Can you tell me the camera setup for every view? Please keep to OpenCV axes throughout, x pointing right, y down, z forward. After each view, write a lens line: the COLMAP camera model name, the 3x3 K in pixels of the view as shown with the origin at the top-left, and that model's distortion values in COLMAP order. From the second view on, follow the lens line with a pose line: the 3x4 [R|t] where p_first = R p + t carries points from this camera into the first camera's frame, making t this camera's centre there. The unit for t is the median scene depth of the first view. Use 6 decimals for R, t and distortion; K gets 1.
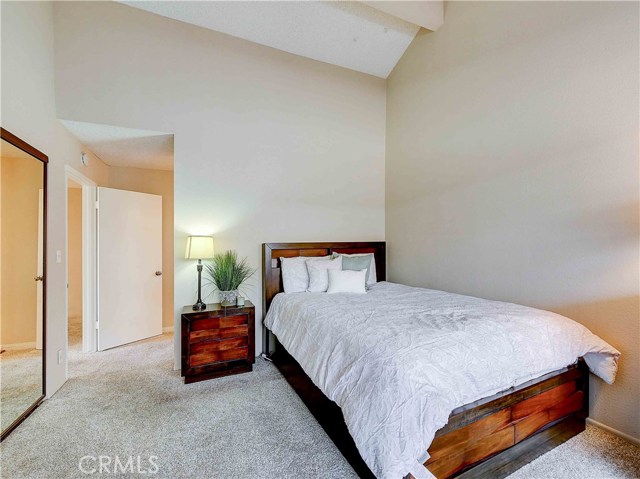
lens RADIAL K [[275.5, 0, 320.5], [0, 275.5, 249.7], [0, 0, 1]] dist [0.000647, -0.000137]
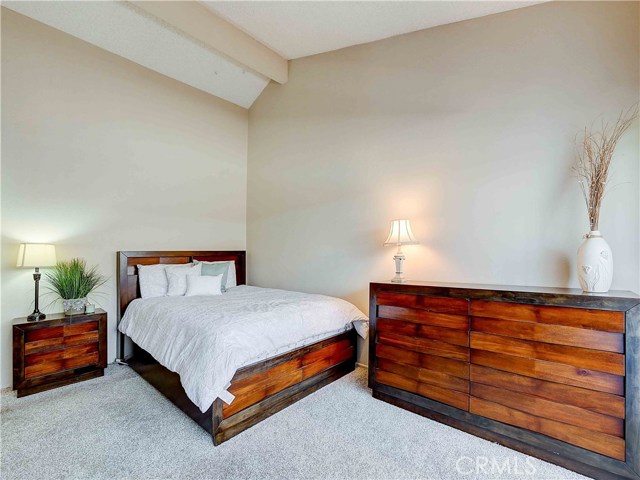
lens RADIAL K [[279.6, 0, 320.5], [0, 279.6, 257.1], [0, 0, 1]] dist [-0.000595, -0.000502]
pose [[0.920467, 0.001780, 0.390817, 0.091610], [-0.001736, 0.999998, -0.000466, -0.002920], [-0.390817, -0.000250, 0.920468, -0.287416]]
